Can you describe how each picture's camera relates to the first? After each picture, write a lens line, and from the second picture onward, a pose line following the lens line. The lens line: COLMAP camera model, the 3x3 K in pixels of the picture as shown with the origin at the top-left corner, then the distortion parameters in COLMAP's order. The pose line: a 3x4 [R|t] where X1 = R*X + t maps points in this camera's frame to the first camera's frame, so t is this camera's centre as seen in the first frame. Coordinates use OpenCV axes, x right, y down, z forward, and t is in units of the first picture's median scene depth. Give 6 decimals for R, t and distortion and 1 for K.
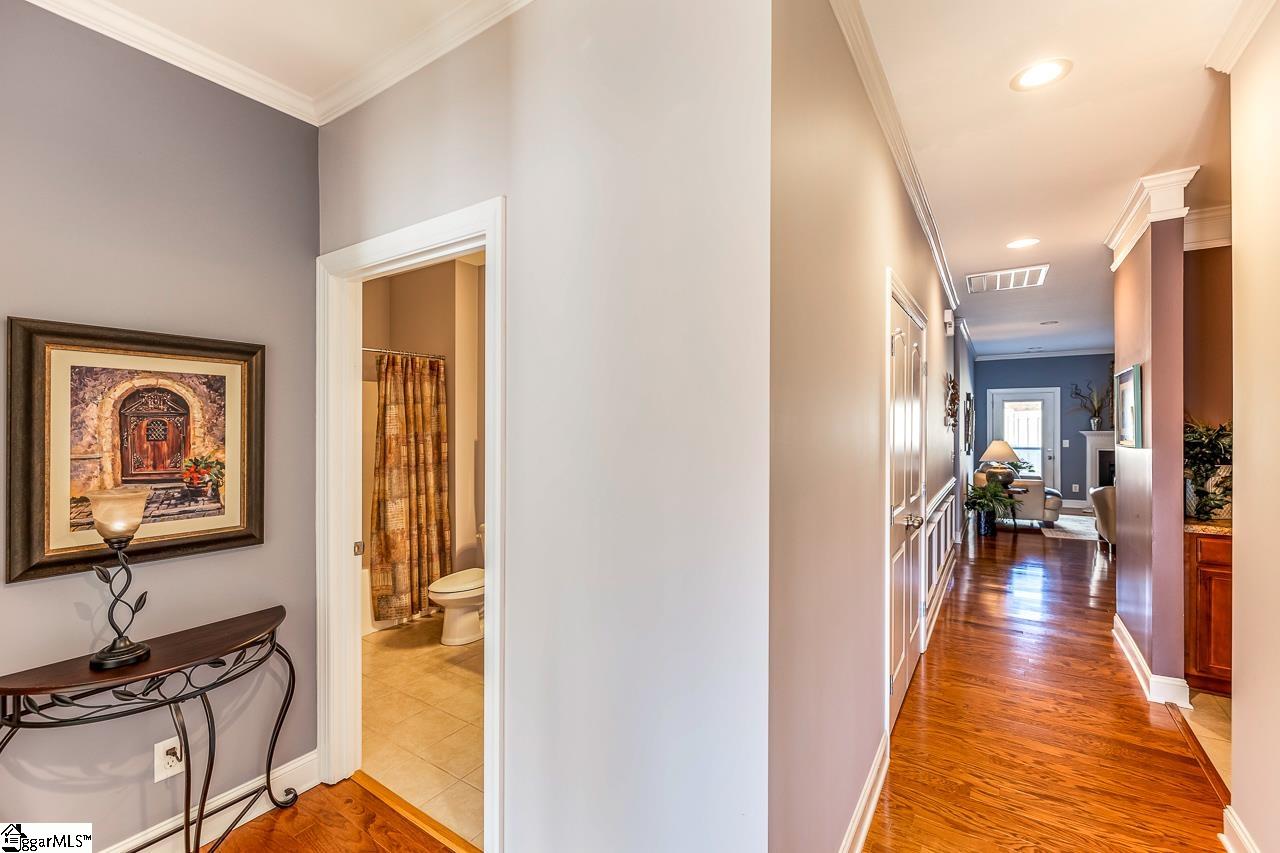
lens RADIAL K [[545.6, 0, 643.7], [0, 545.6, 423.3], [0, 0, 1]] dist [-0.005995, -0.000821]
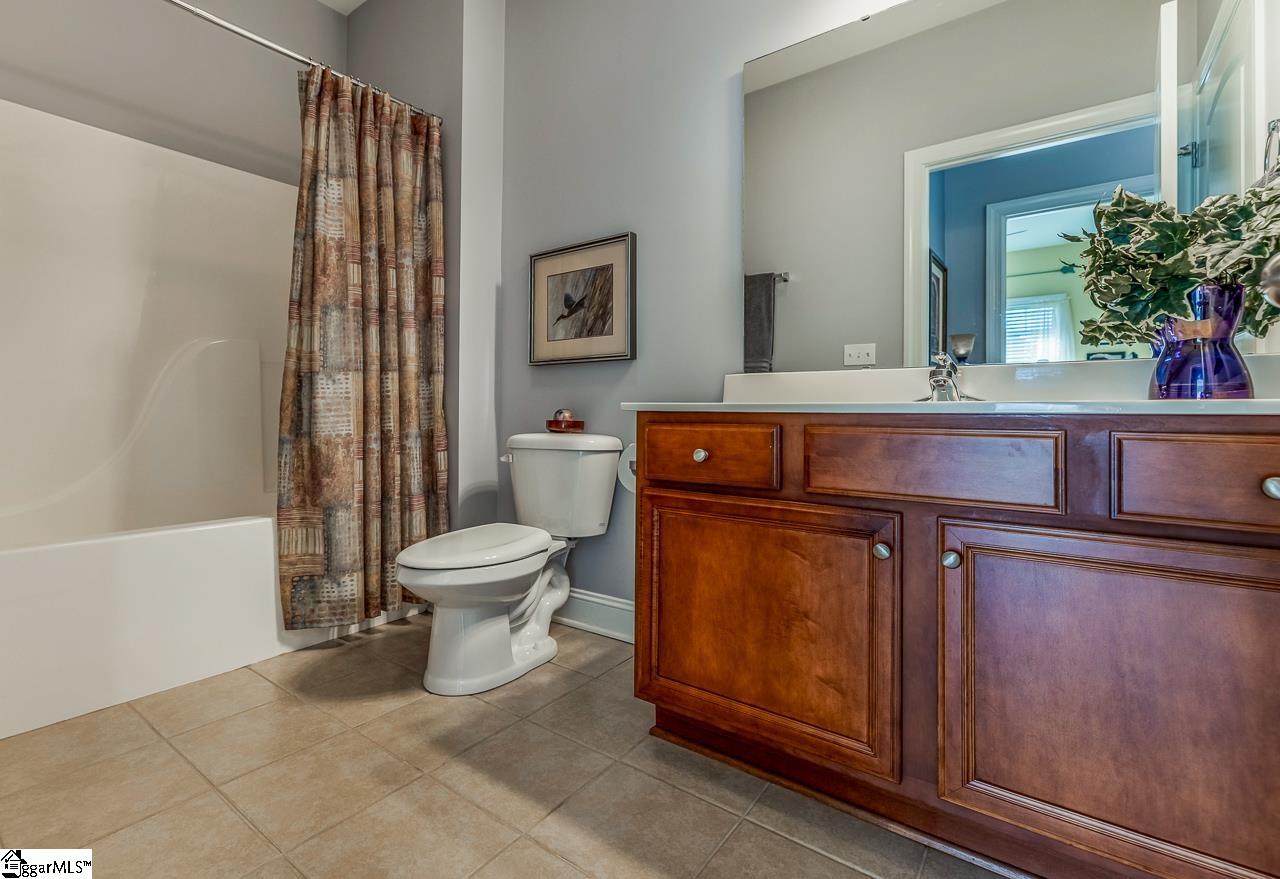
lens RADIAL K [[602.8, 0, 630.6], [0, 602.8, 409.9], [0, 0, 1]] dist [-0.001633, -0.000872]
pose [[0.998874, 0.012030, -0.045898, -0.172677], [-0.012052, 0.999927, -0.000203, 0.166462], [0.045892, 0.000756, 0.998946, 0.484003]]
